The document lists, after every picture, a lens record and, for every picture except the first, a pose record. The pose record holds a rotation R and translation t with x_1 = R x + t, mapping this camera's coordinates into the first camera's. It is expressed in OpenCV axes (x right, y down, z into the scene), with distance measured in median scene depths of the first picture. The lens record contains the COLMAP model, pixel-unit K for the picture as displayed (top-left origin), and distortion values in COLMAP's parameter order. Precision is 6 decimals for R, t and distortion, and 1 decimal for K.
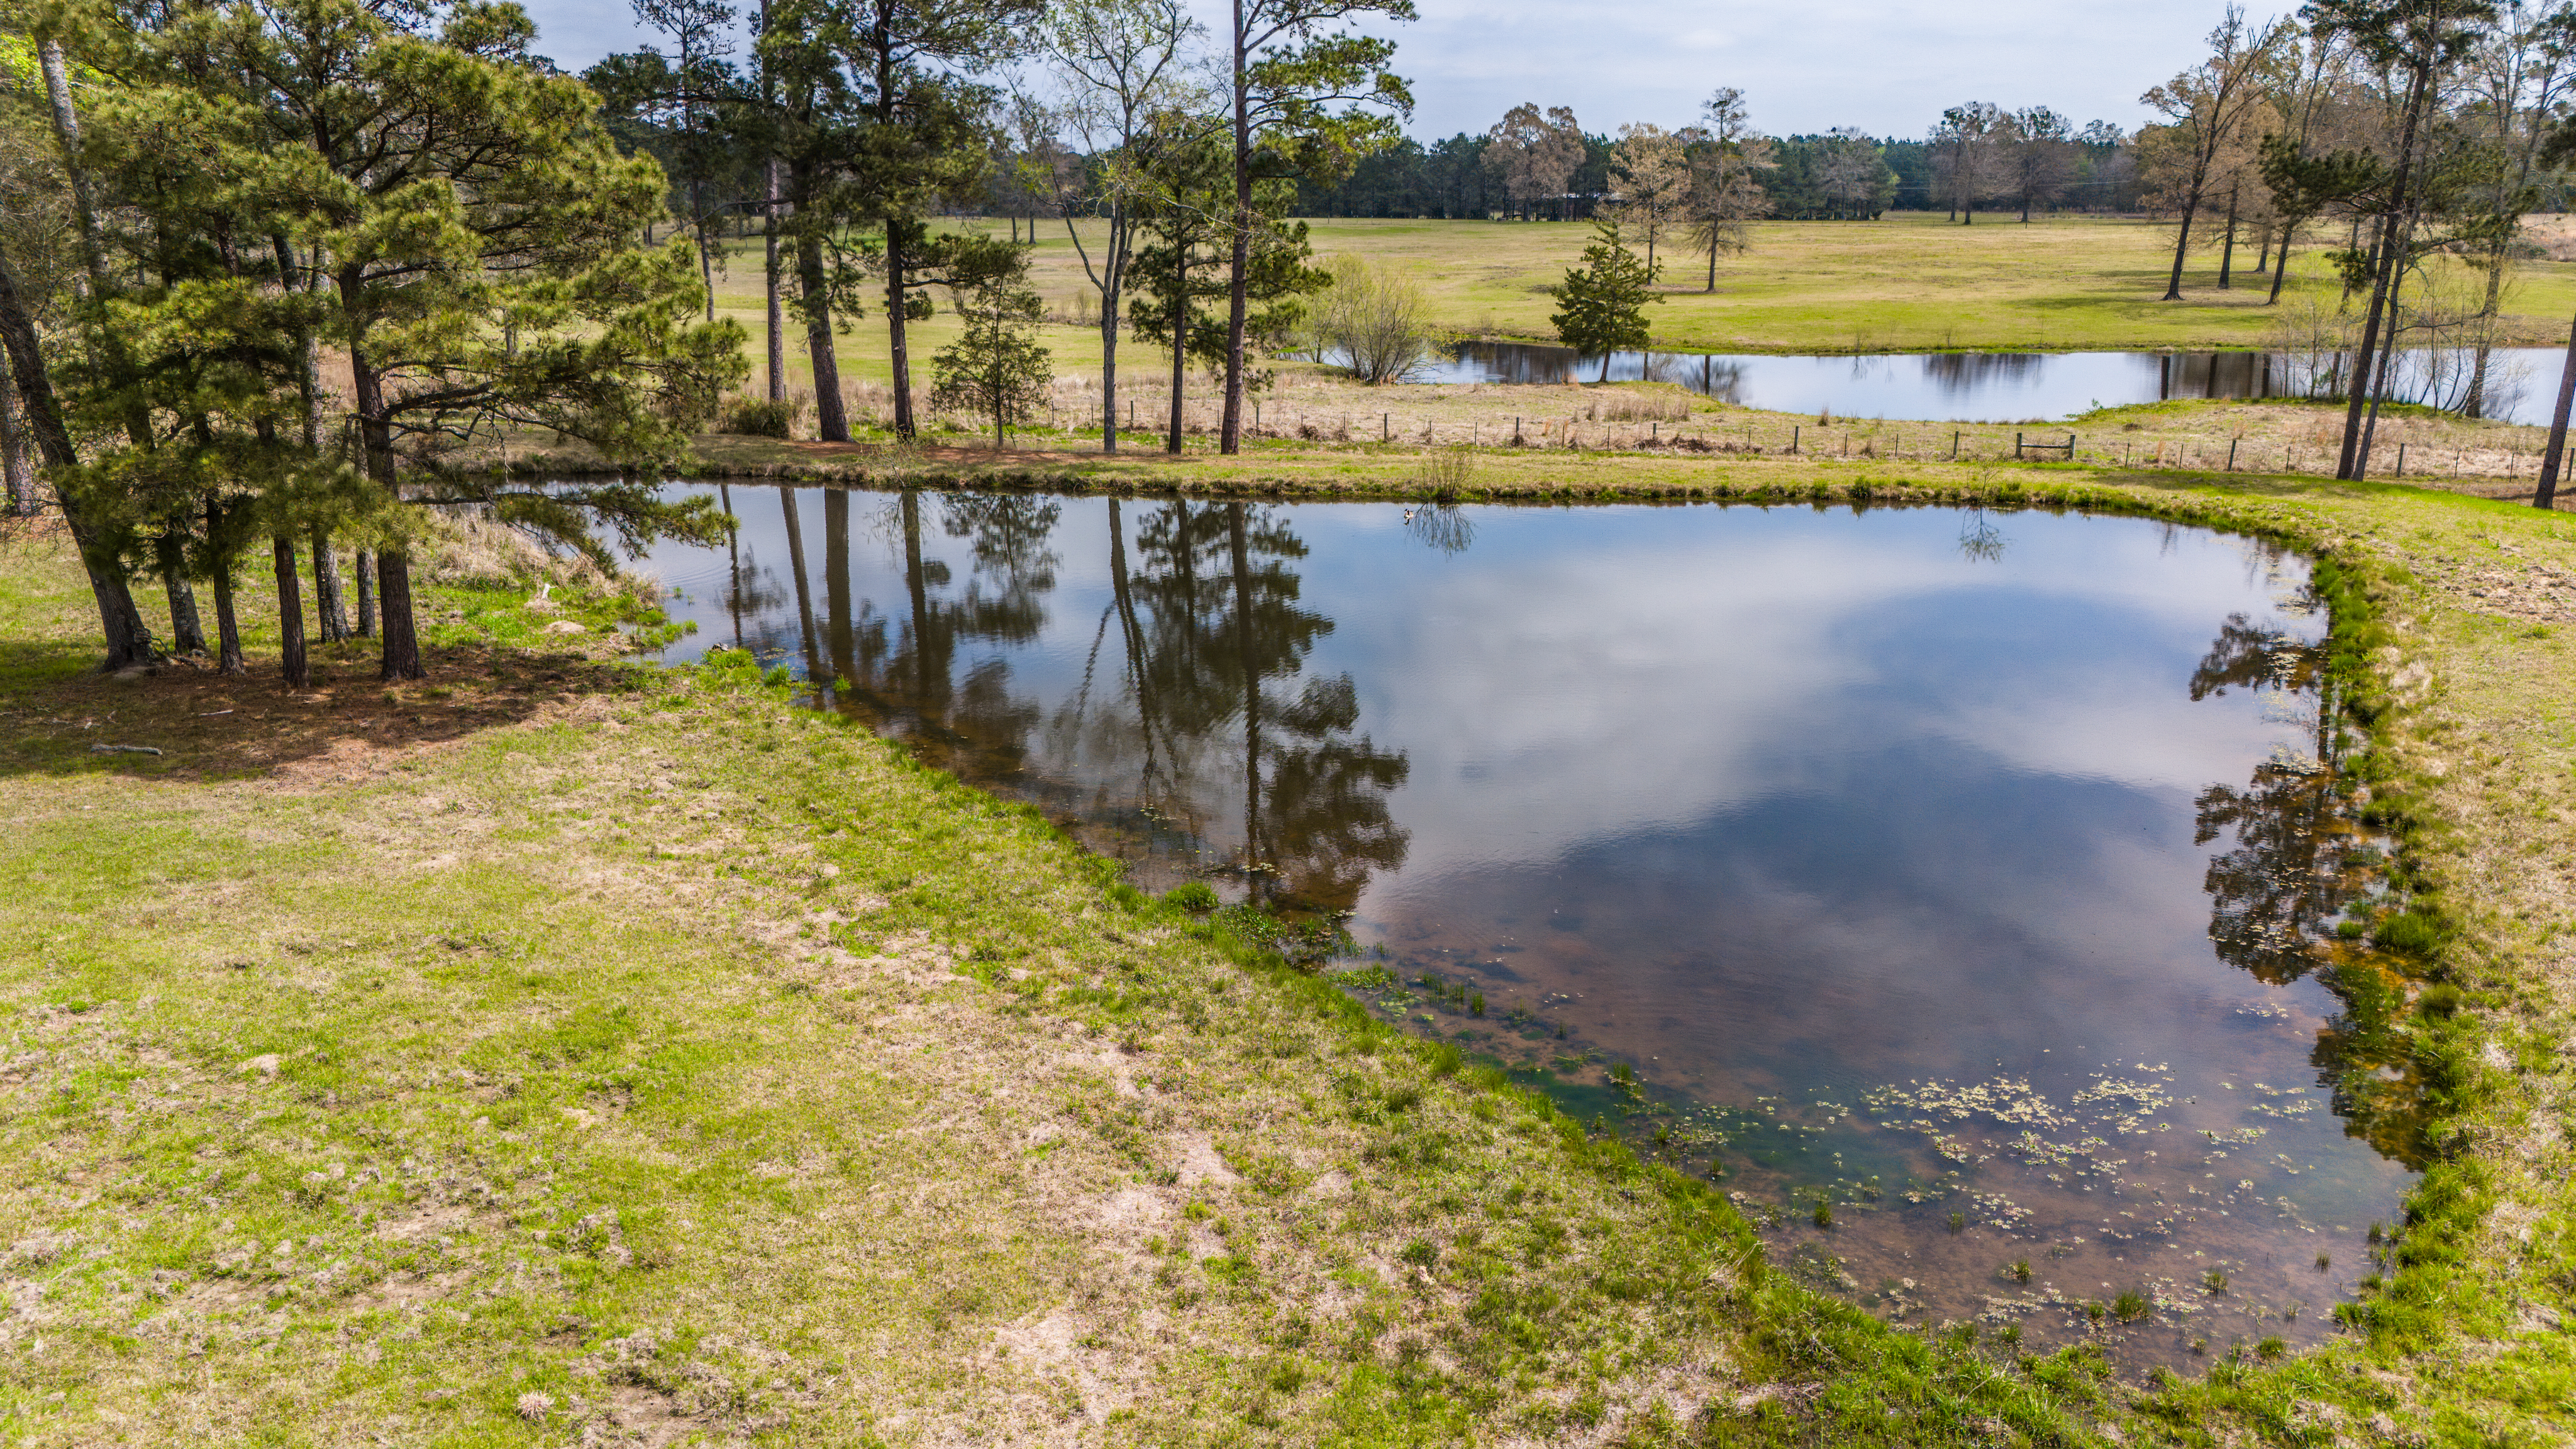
lens RADIAL K [[1953.2, 0, 1290.0], [0, 1953.2, 727.7], [0, 0, 1]] dist [-0.038677, -0.003422]
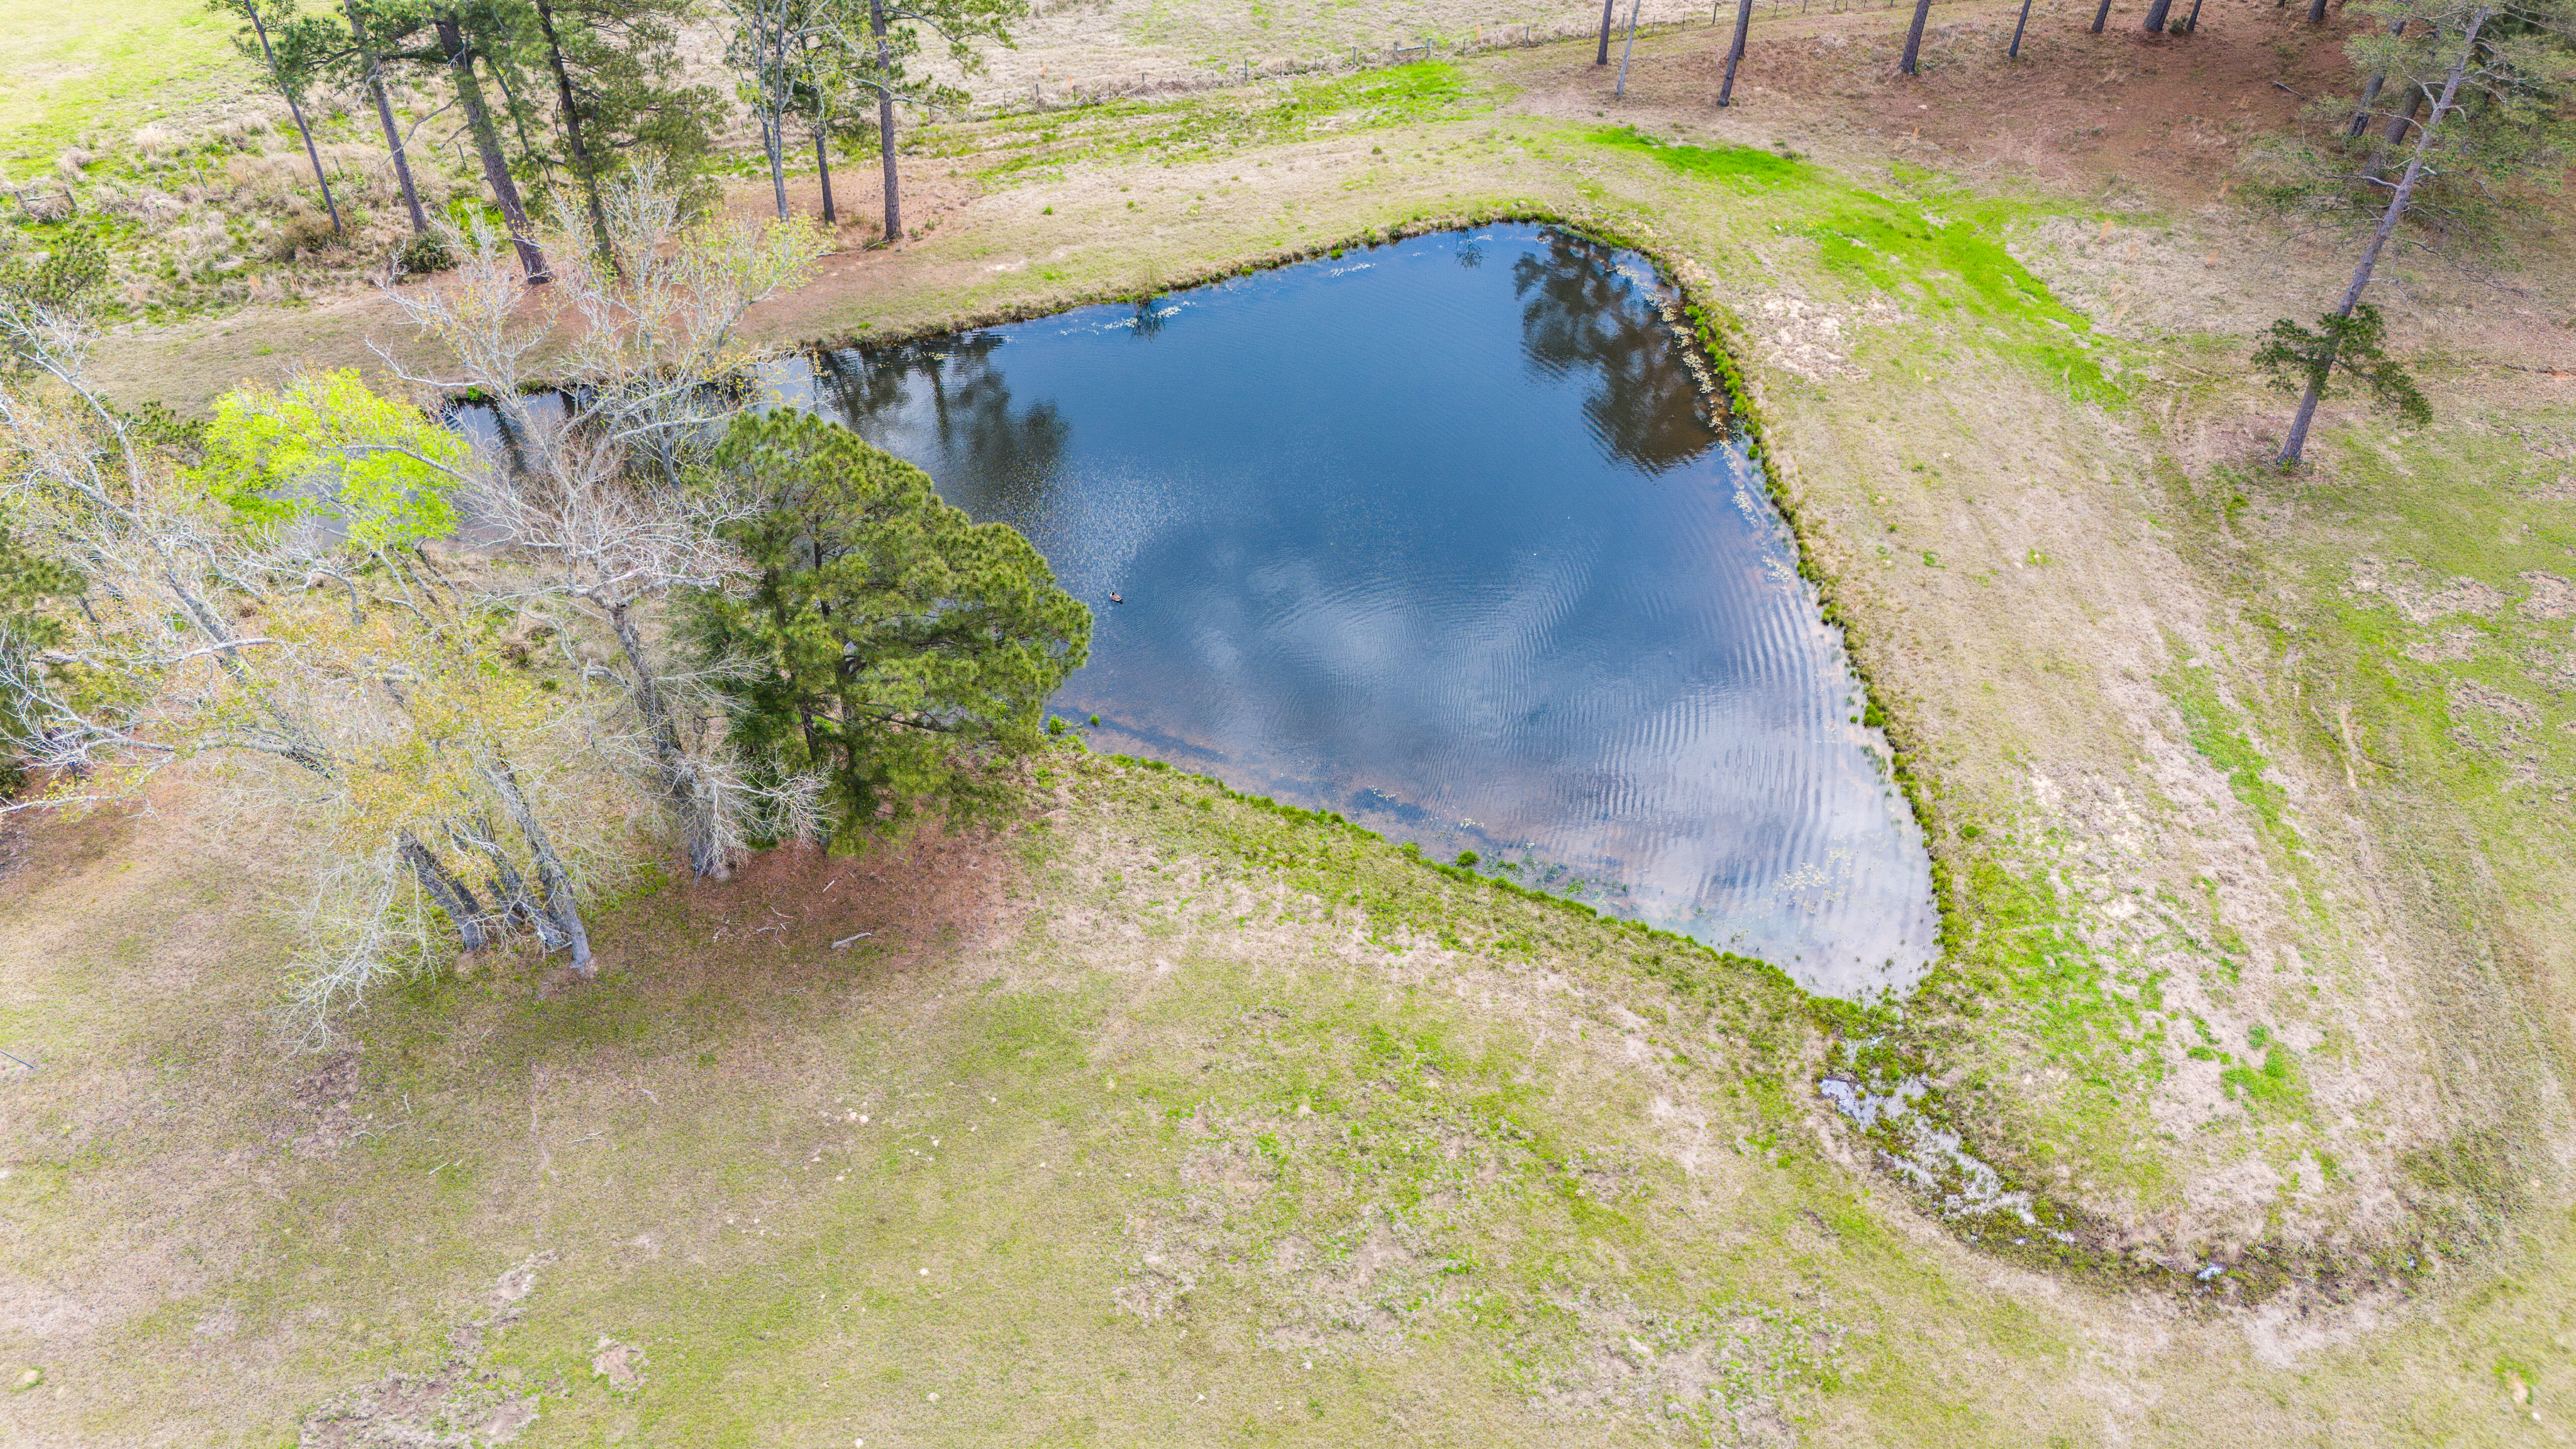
lens RADIAL K [[1953.2, 0, 1285.2], [0, 1953.2, 721.5], [0, 0, 1]] dist [-0.038677, -0.003422]
pose [[0.880159, -0.315753, 0.354428, -1.300290], [0.141402, 0.887180, 0.439223, -1.422545], [-0.453128, -0.336469, 0.825508, -0.957169]]
